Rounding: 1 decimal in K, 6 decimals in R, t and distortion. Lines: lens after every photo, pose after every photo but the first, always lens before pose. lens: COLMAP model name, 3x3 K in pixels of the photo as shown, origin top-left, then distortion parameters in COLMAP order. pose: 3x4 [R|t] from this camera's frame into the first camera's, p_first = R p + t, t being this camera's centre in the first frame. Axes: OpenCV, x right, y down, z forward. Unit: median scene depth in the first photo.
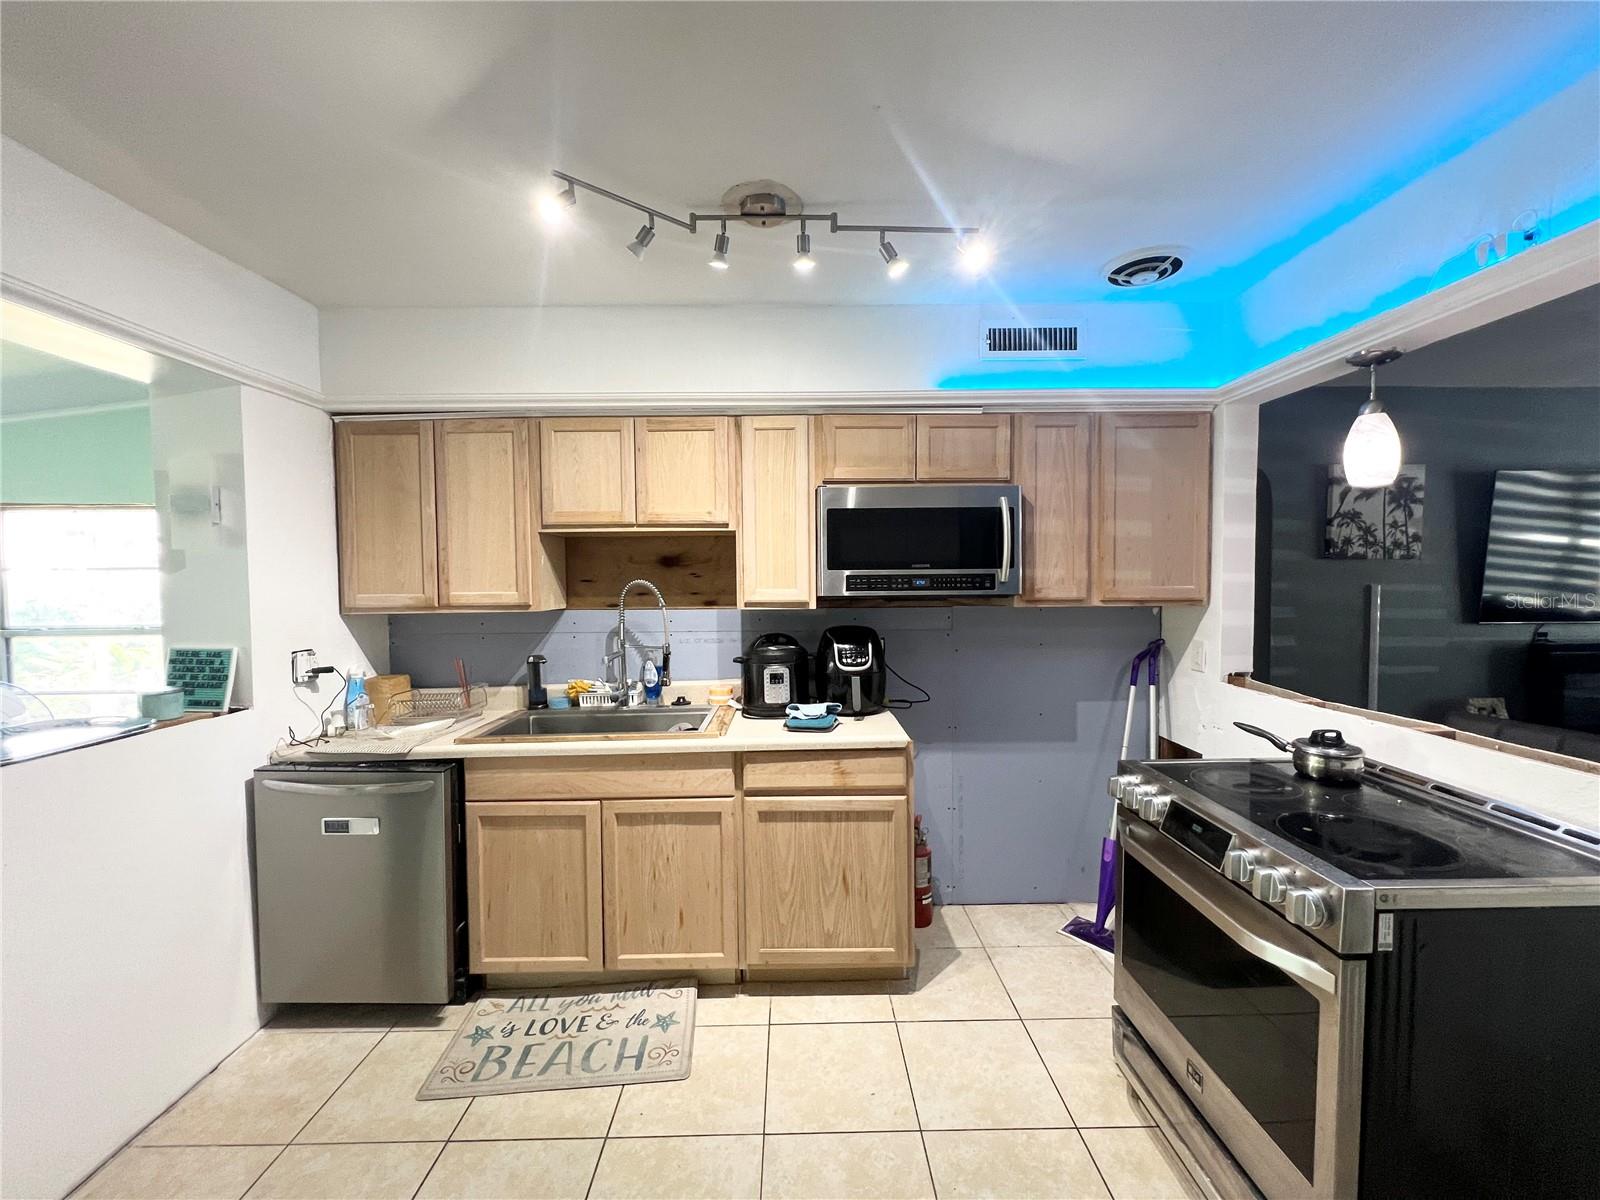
lens RADIAL K [[642.8, 0, 801.1], [0, 642.8, 599.5], [0, 0, 1]] dist [-0.003703, 0.001021]
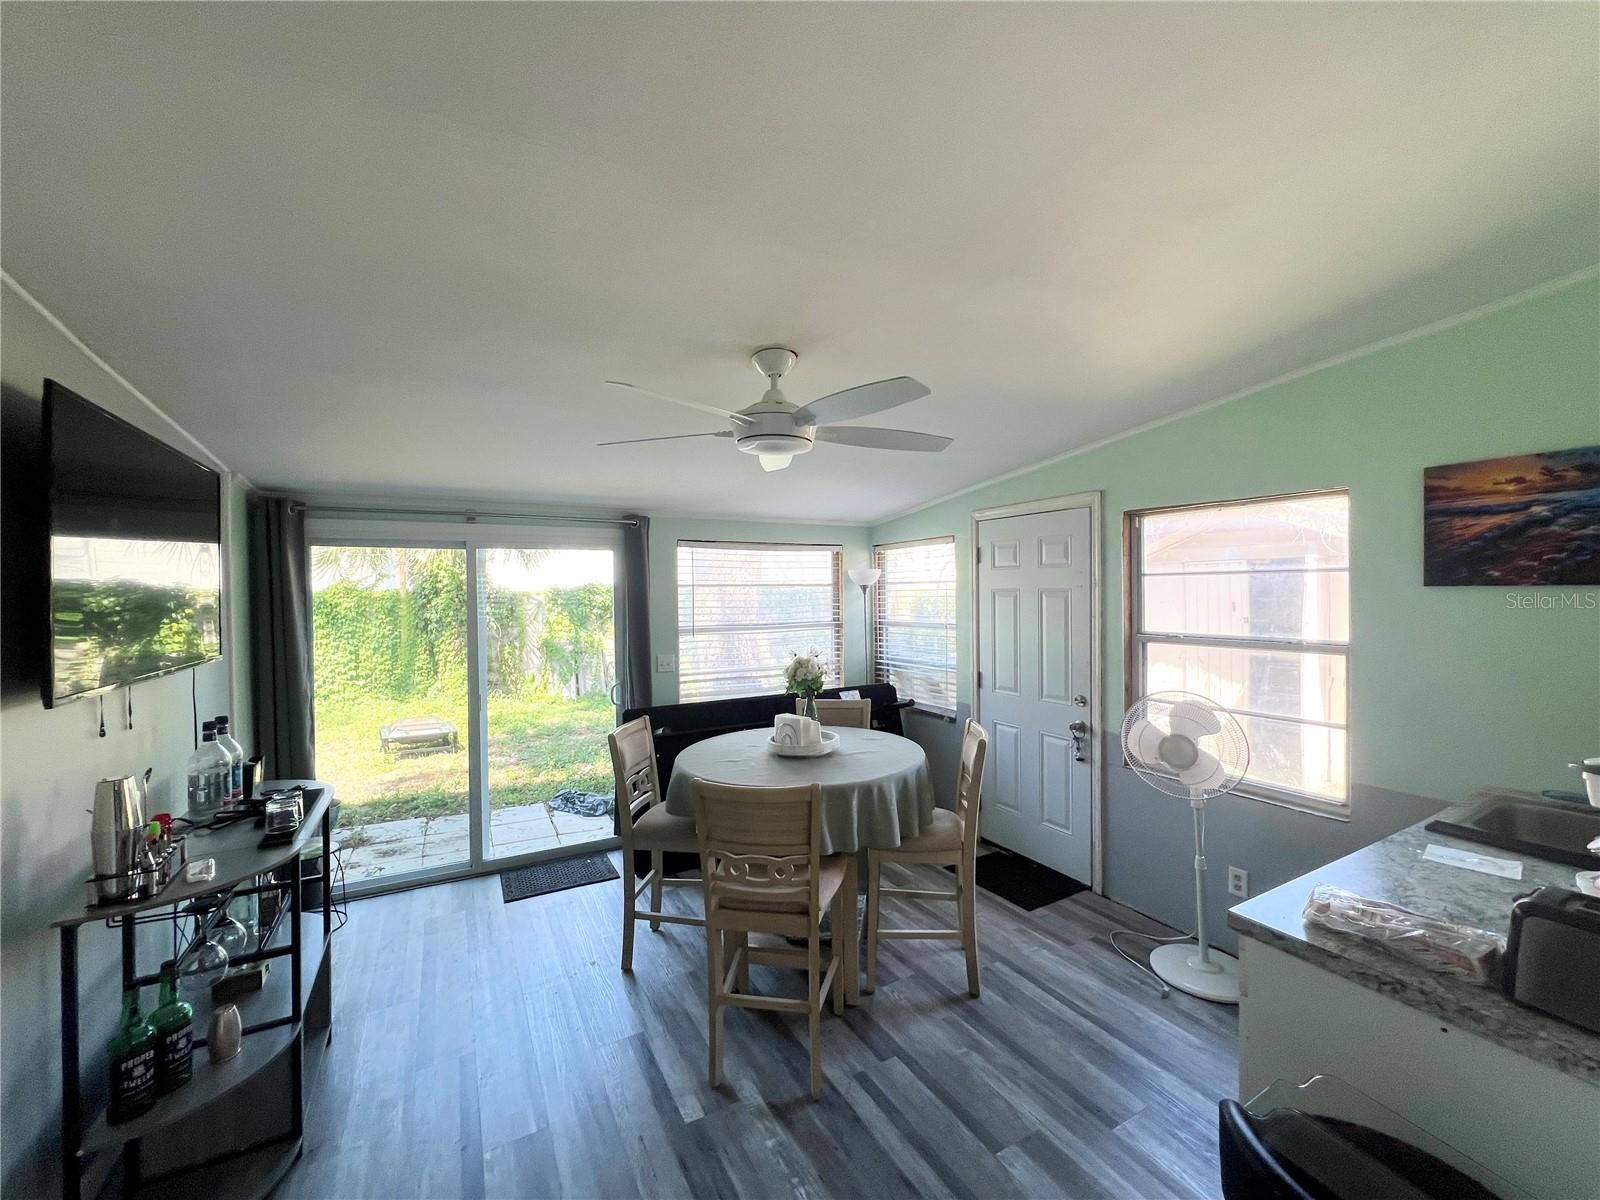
lens RADIAL K [[642.8, 0, 799.9], [0, 642.8, 600.4], [0, 0, 1]] dist [-0.003703, 0.001021]
pose [[0.464145, 0.016657, -0.885603, -0.776120], [-0.025319, 0.999664, 0.005533, 0.001883], [0.885397, 0.019855, 0.464411, 0.066209]]
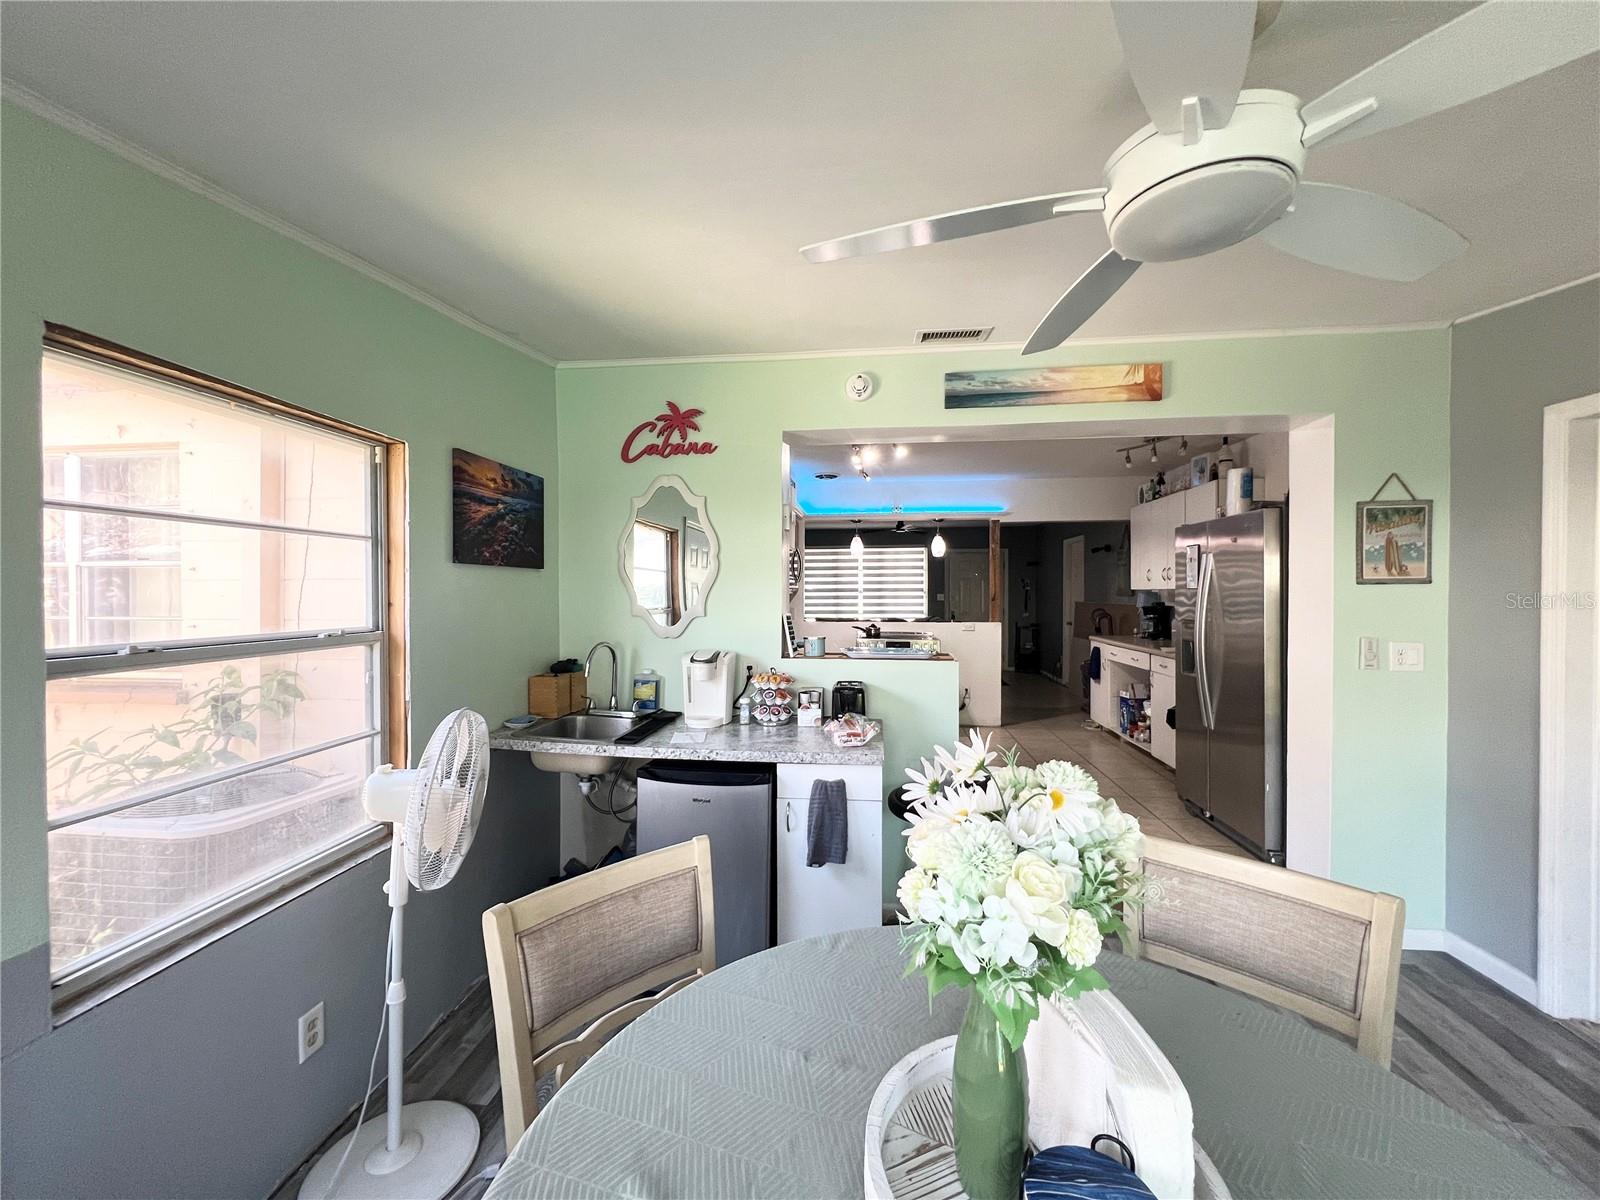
lens RADIAL K [[642.8, 0, 799.7], [0, 642.8, 599.0], [0, 0, 1]] dist [-0.003703, 0.001021]
pose [[0.131030, -0.003273, 0.991373, -2.028197], [0.037641, 0.999290, -0.001676, 0.037400], [-0.990664, 0.037536, 0.131060, 0.652715]]
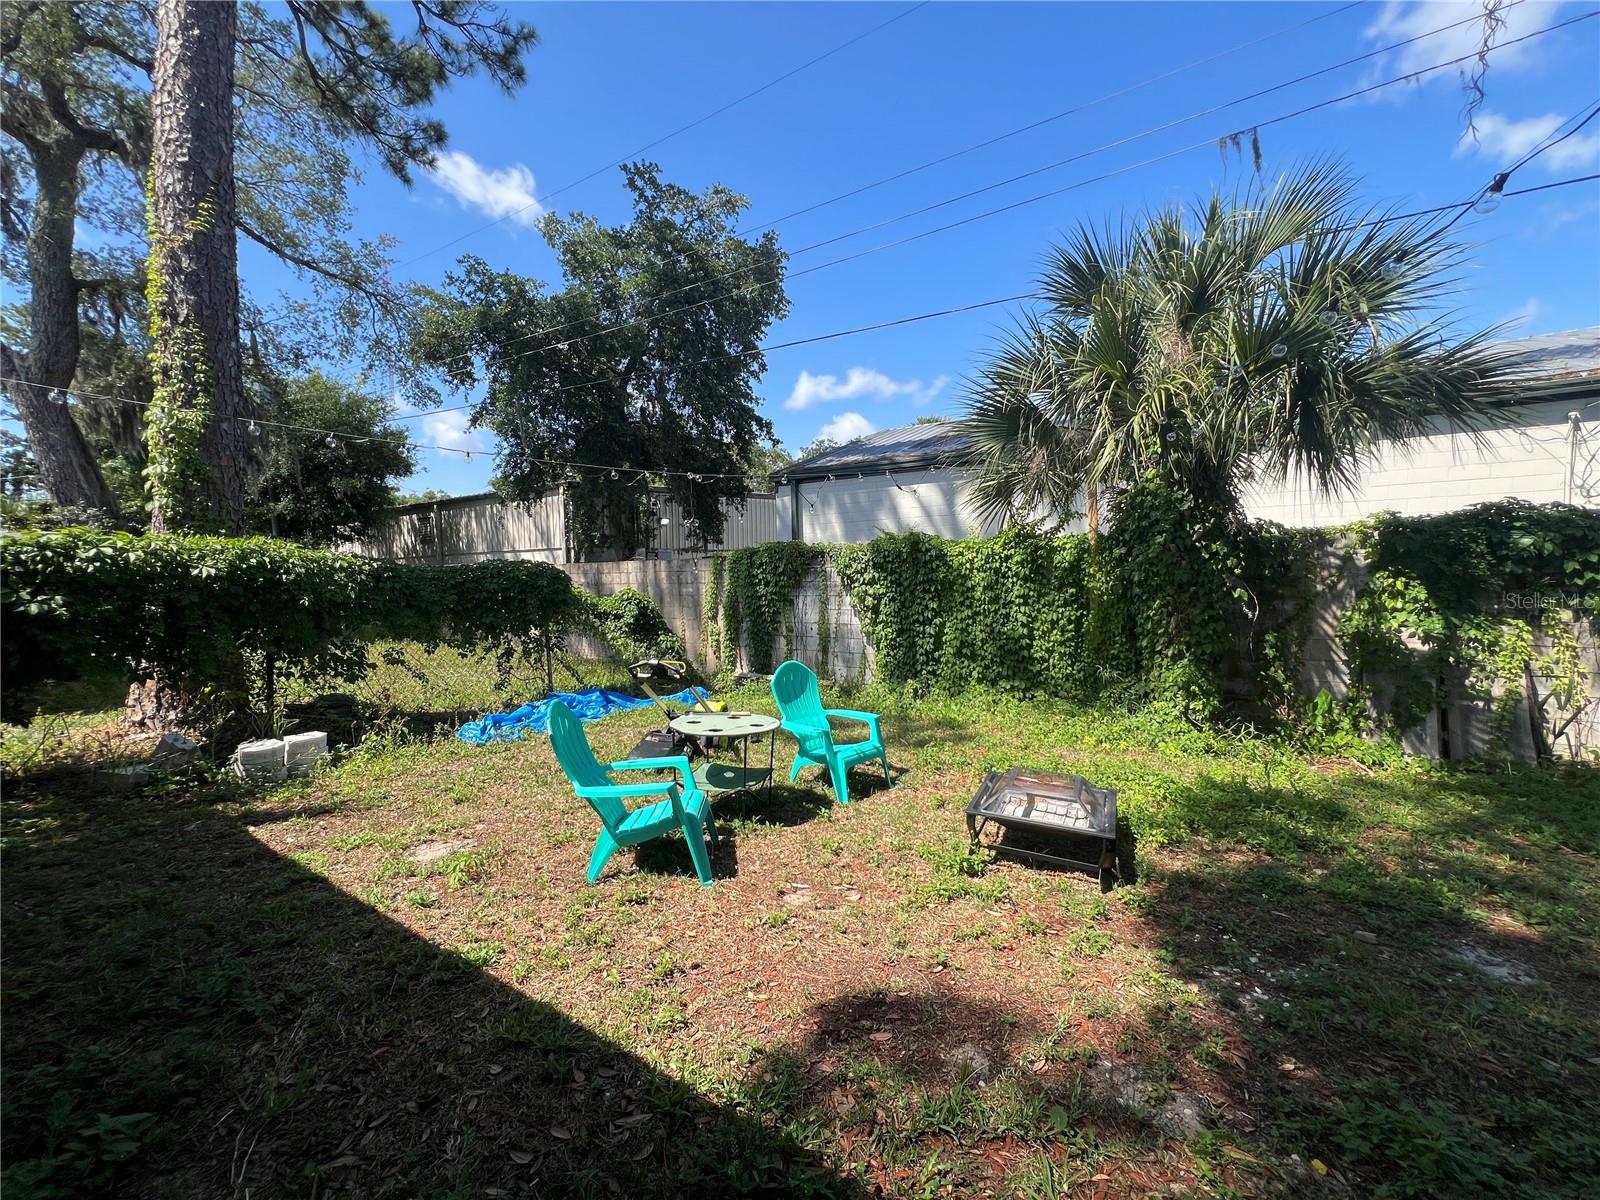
lens RADIAL K [[640.9, 0, 797.6], [0, 640.9, 597.6], [0, 0, 1]] dist [-0.002947, 0.000584]
pose [[-0.567822, 0.058640, -0.821060, -2.843655], [-0.002376, 0.997338, 0.072873, 0.100410], [0.823148, 0.043330, -0.566171, 0.247602]]
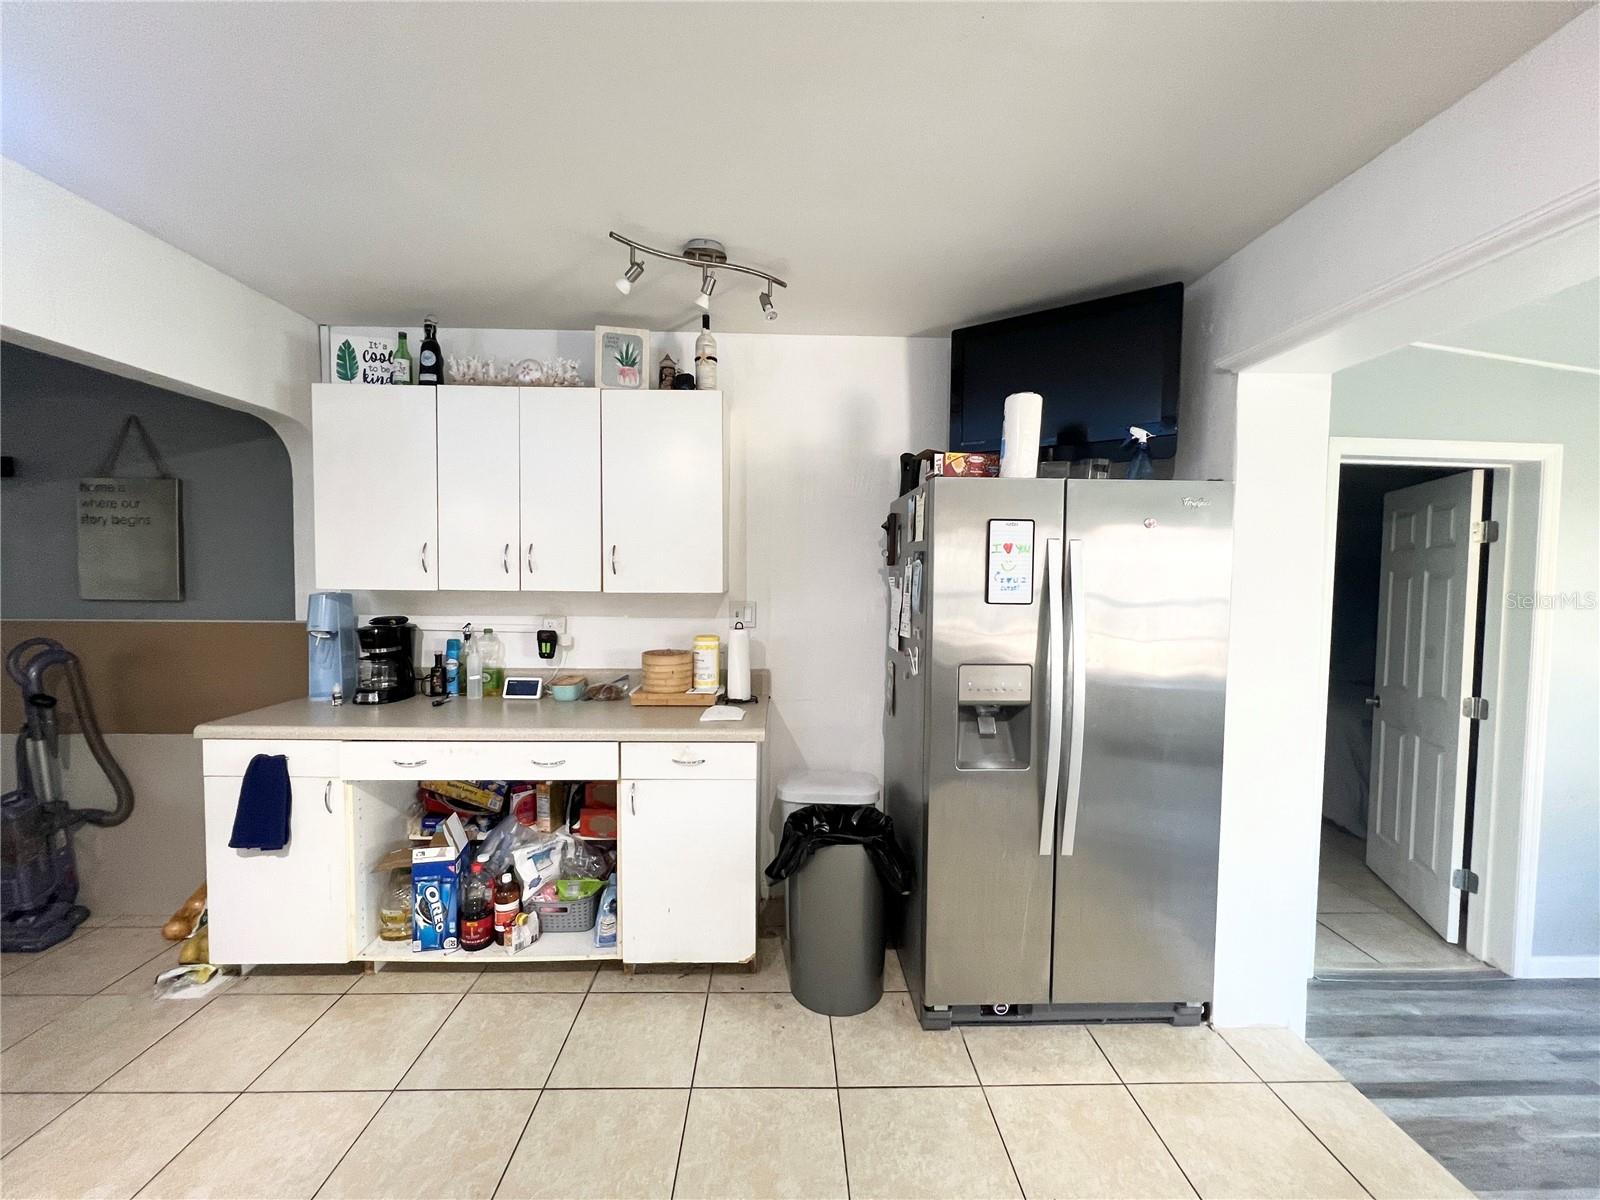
lens RADIAL K [[640.9, 0, 801.7], [0, 640.9, 600.6], [0, 0, 1]] dist [-0.002947, 0.000584]
pose [[-0.999925, -0.002188, -0.012015, -0.146597], [-0.003119, 0.996942, 0.078082, -0.017025], [0.011807, 0.078114, -0.996875, 0.706494]]
